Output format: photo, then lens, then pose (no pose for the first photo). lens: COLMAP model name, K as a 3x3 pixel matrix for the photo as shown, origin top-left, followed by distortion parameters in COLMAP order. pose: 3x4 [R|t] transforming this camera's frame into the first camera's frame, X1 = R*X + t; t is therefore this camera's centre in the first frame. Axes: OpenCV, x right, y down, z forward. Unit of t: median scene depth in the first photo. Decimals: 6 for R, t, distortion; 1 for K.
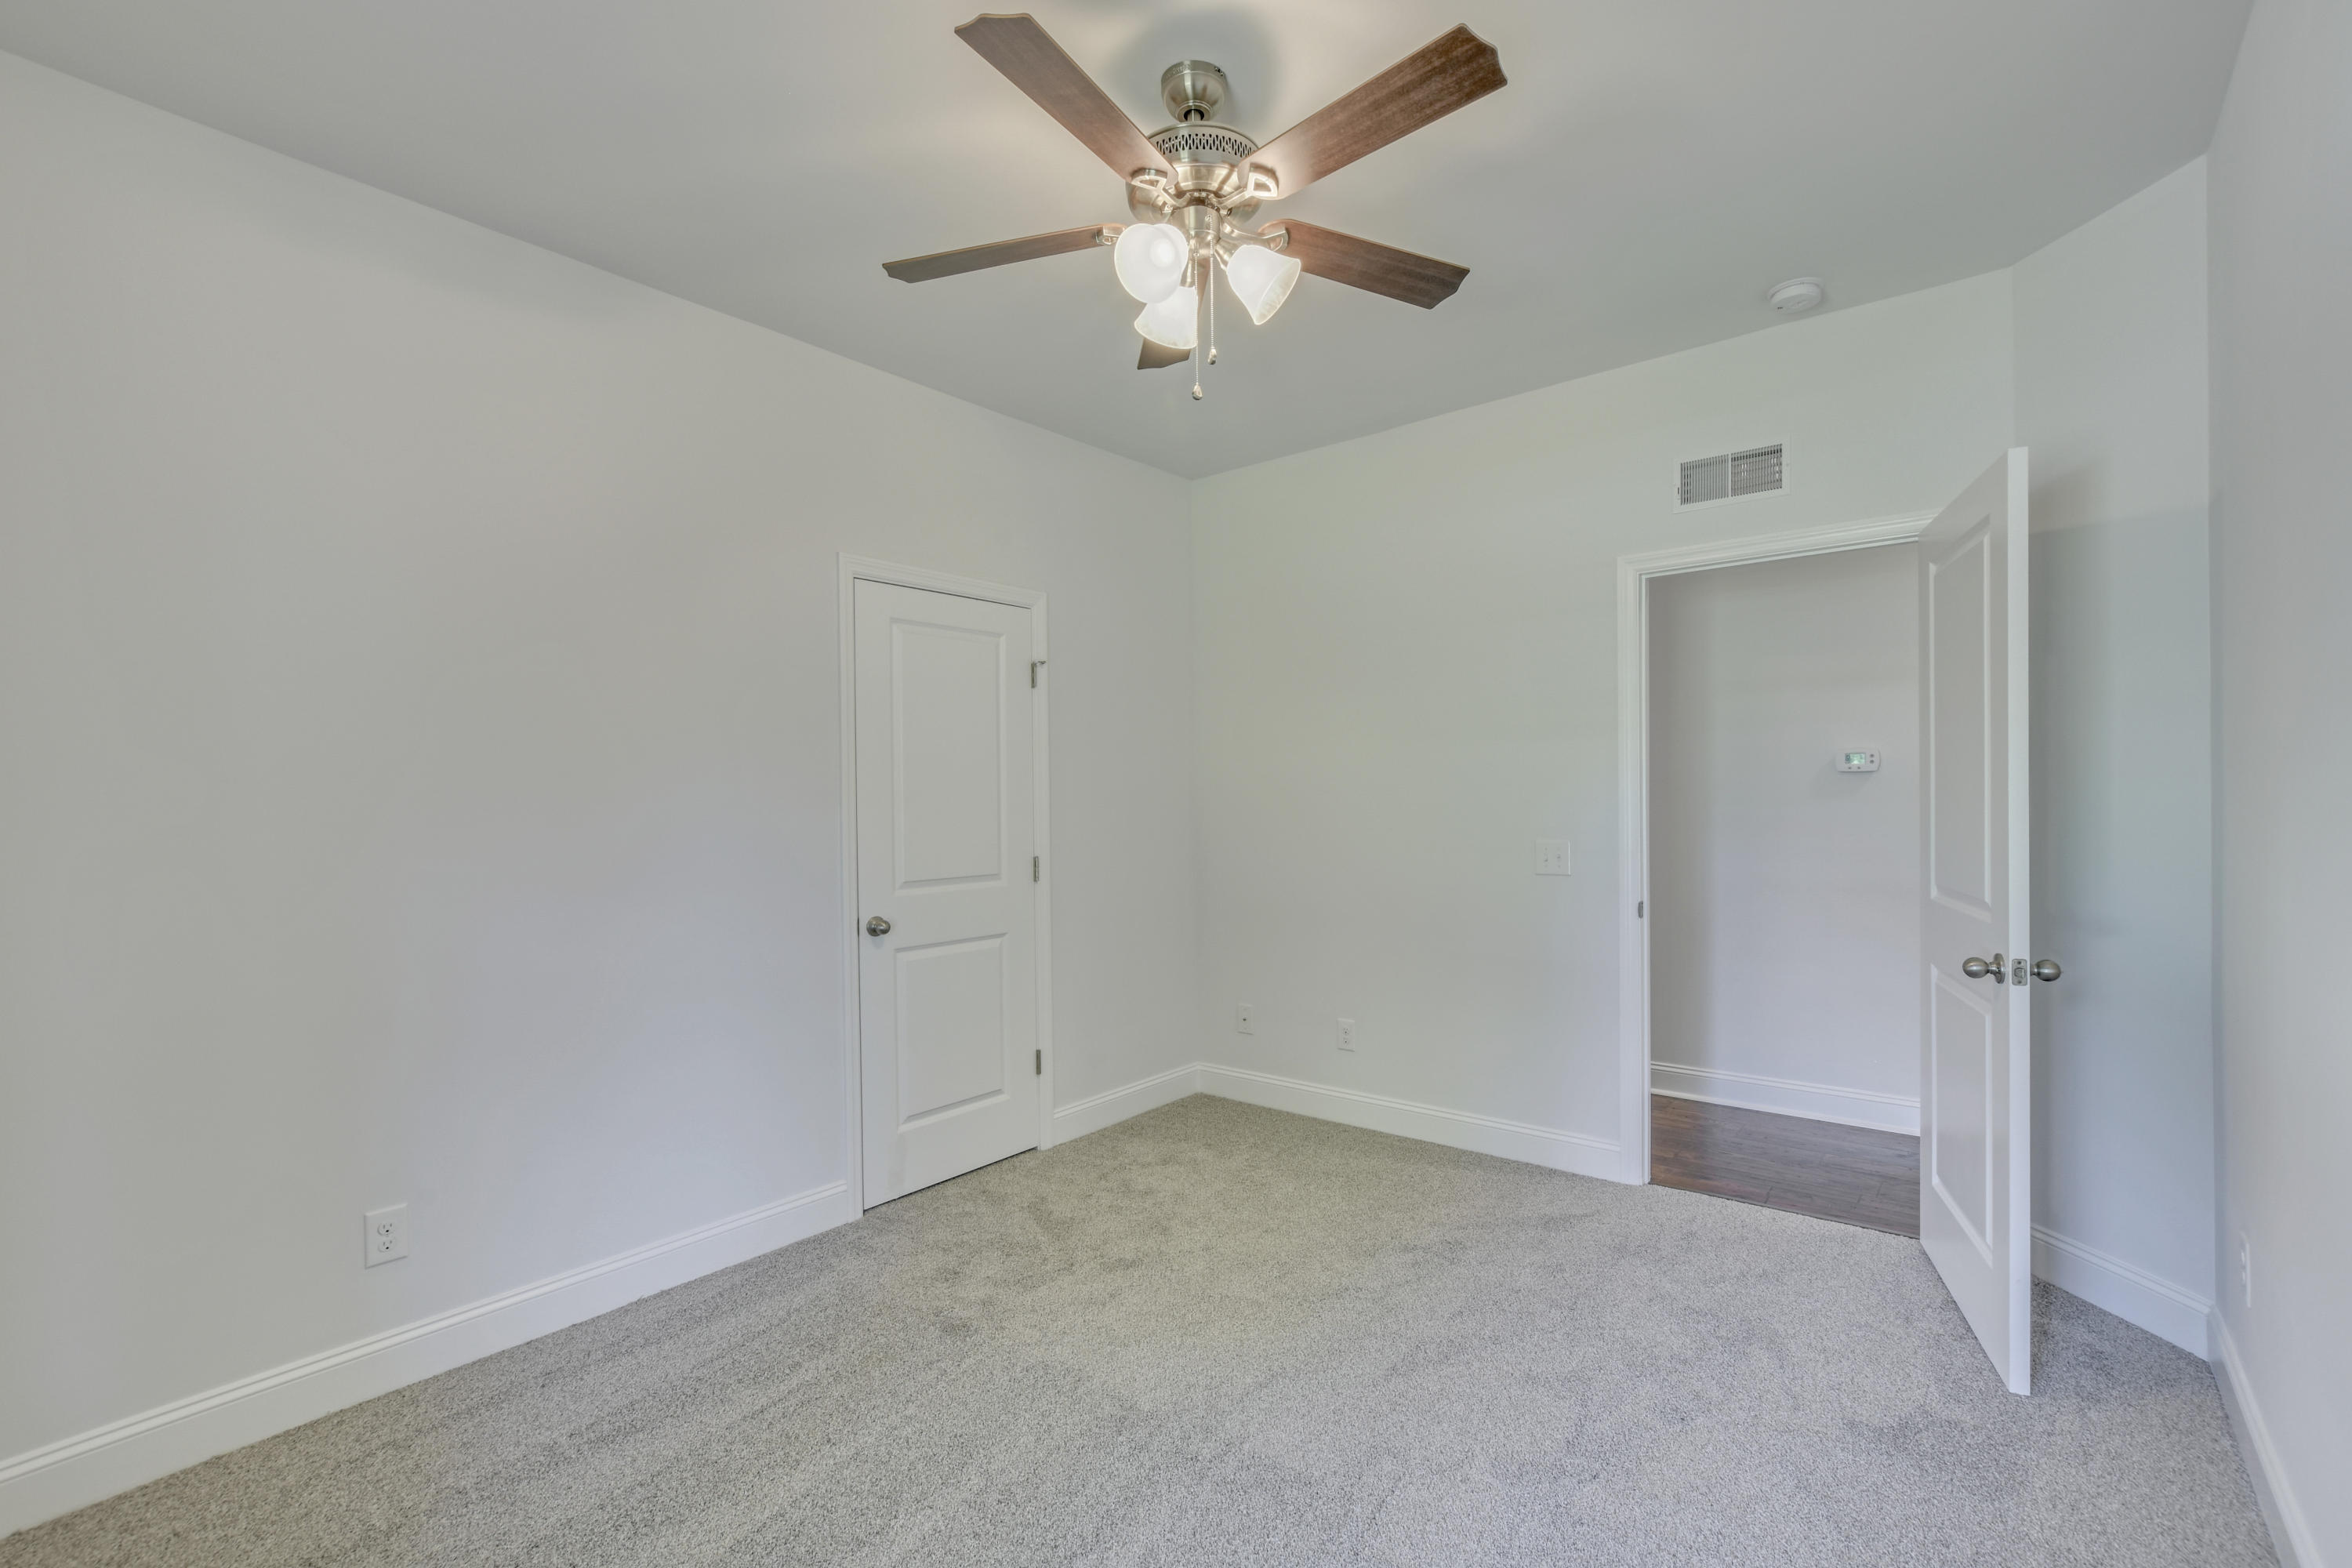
lens RADIAL K [[1048.9, 0, 1184.6], [0, 1048.9, 794.5], [0, 0, 1]] dist [-0.000591, 0.000310]
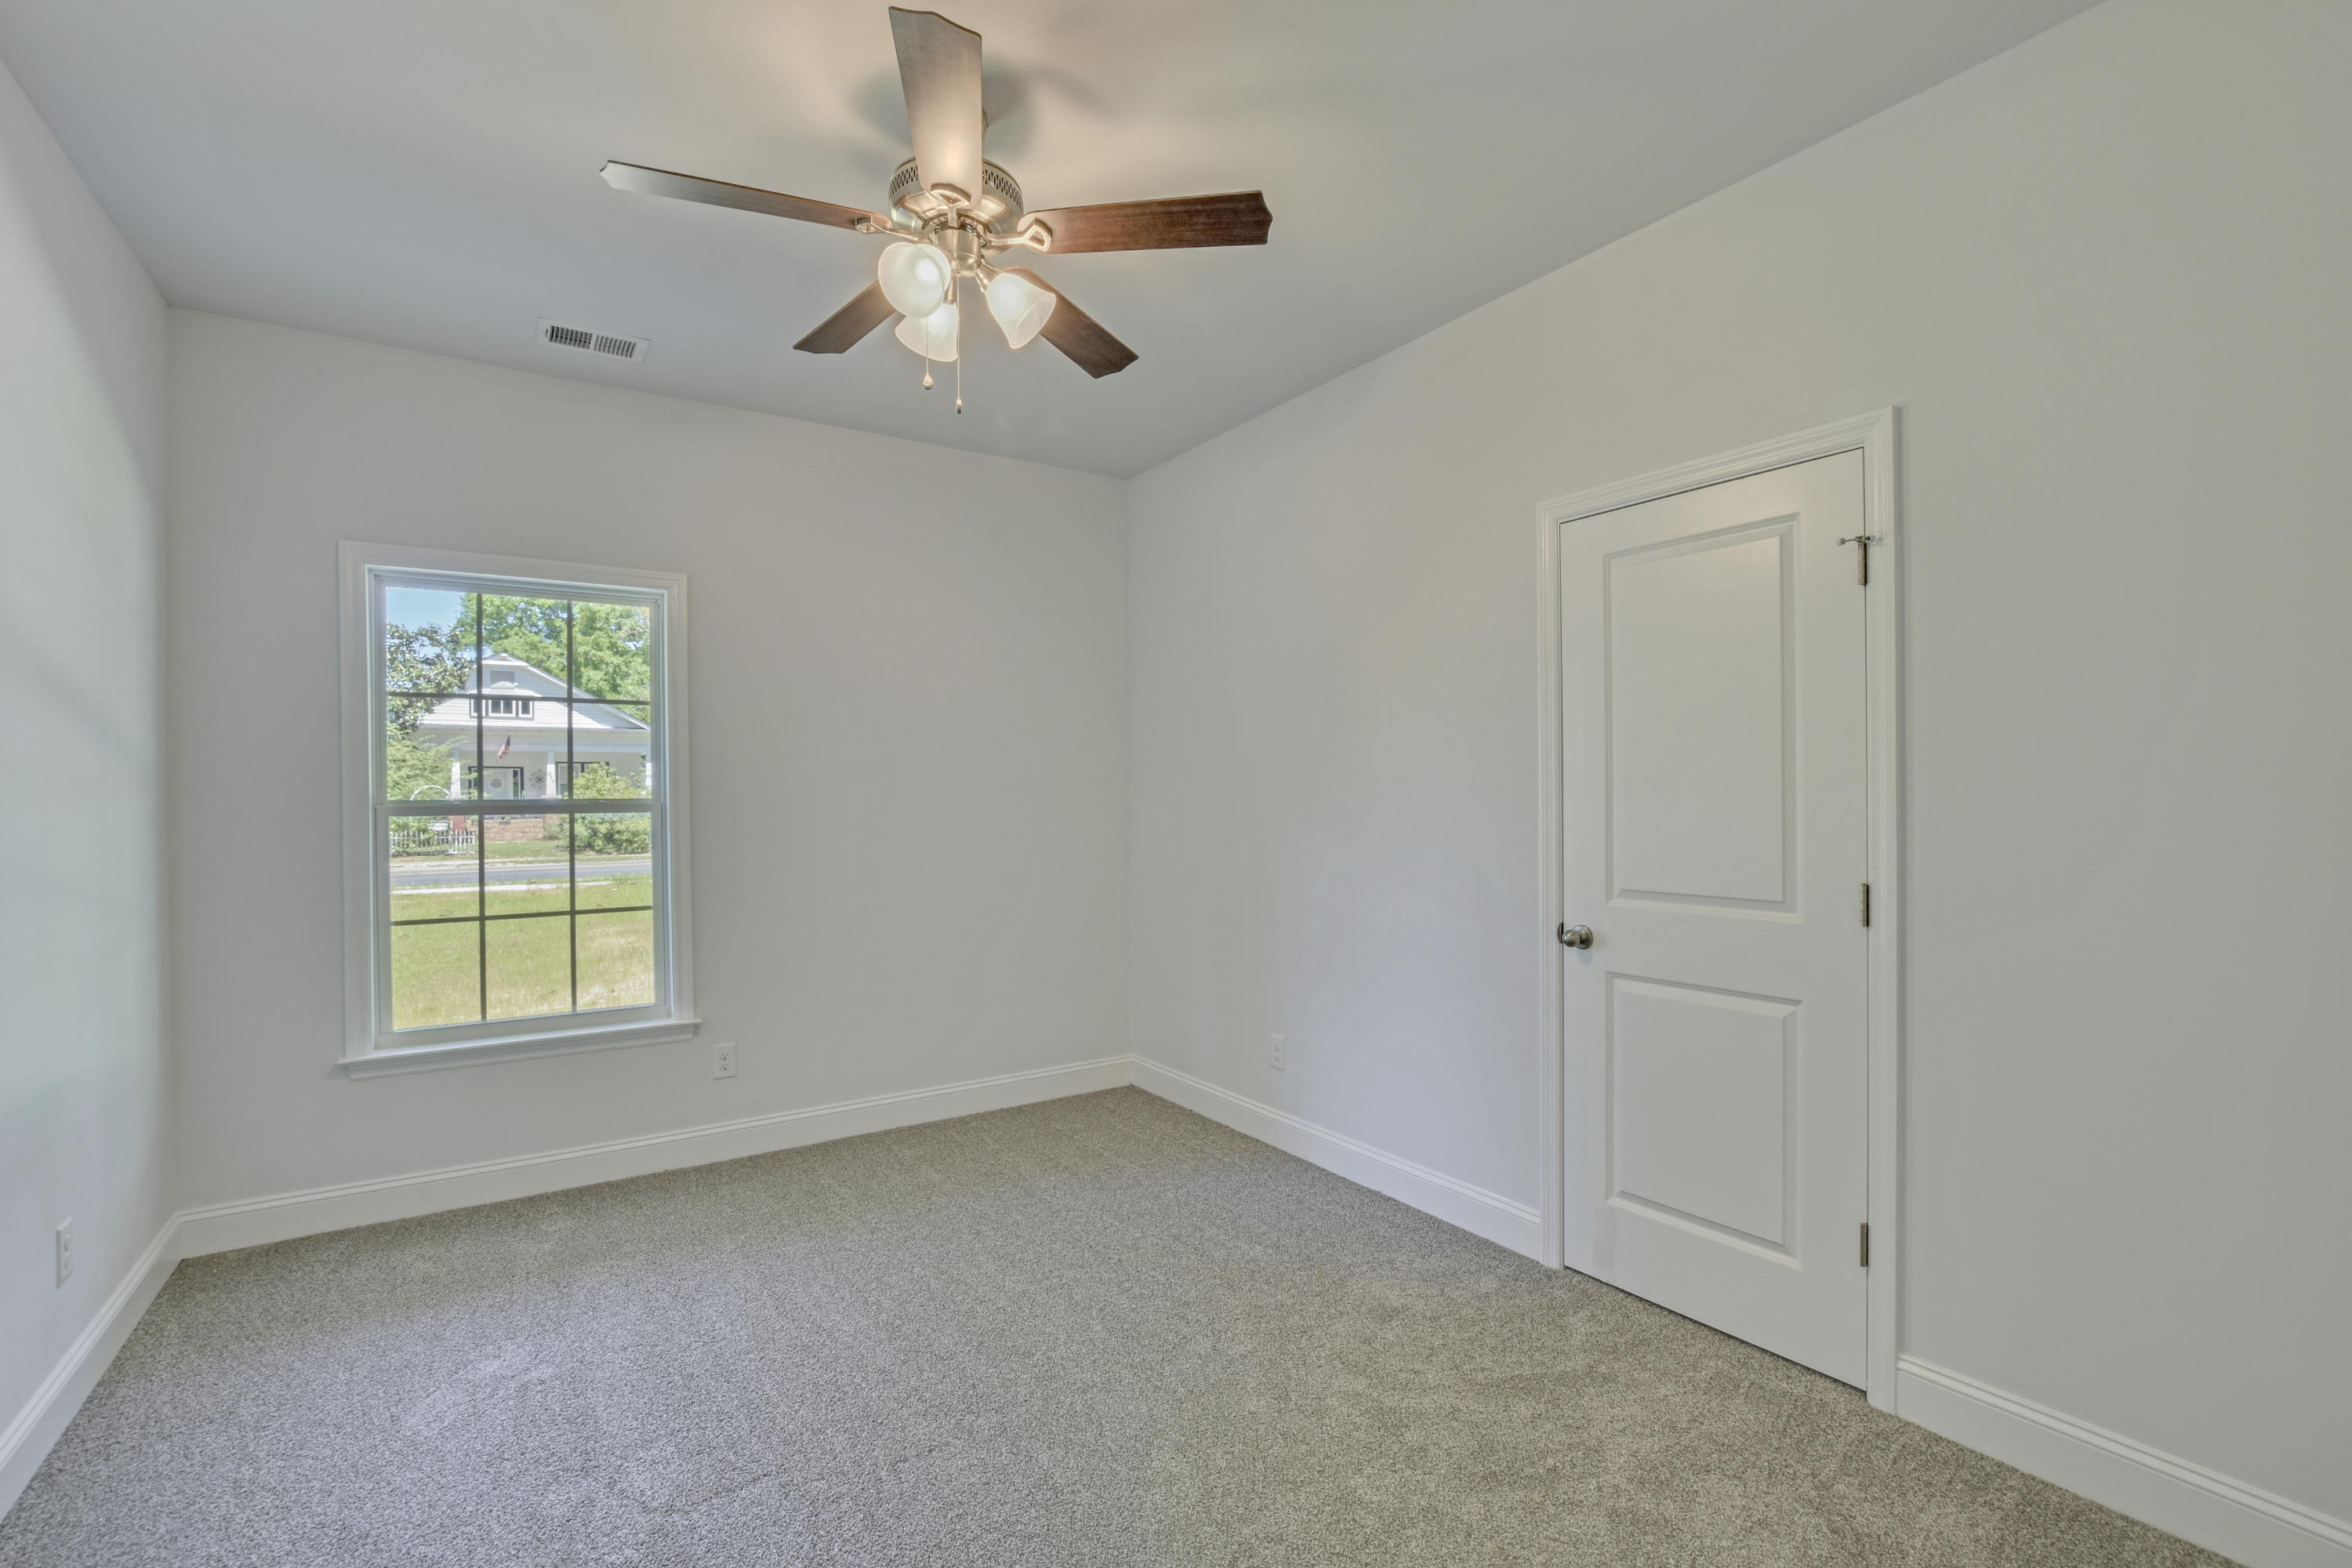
lens RADIAL K [[1048.9, 0, 1184.6], [0, 1048.9, 794.5], [0, 0, 1]] dist [-0.000591, 0.000310]
pose [[-0.299815, 0.013596, -0.953900, 0.572637], [0.015437, 0.999837, 0.009399, 0.000655], [0.953872, -0.011907, -0.299976, 0.927916]]
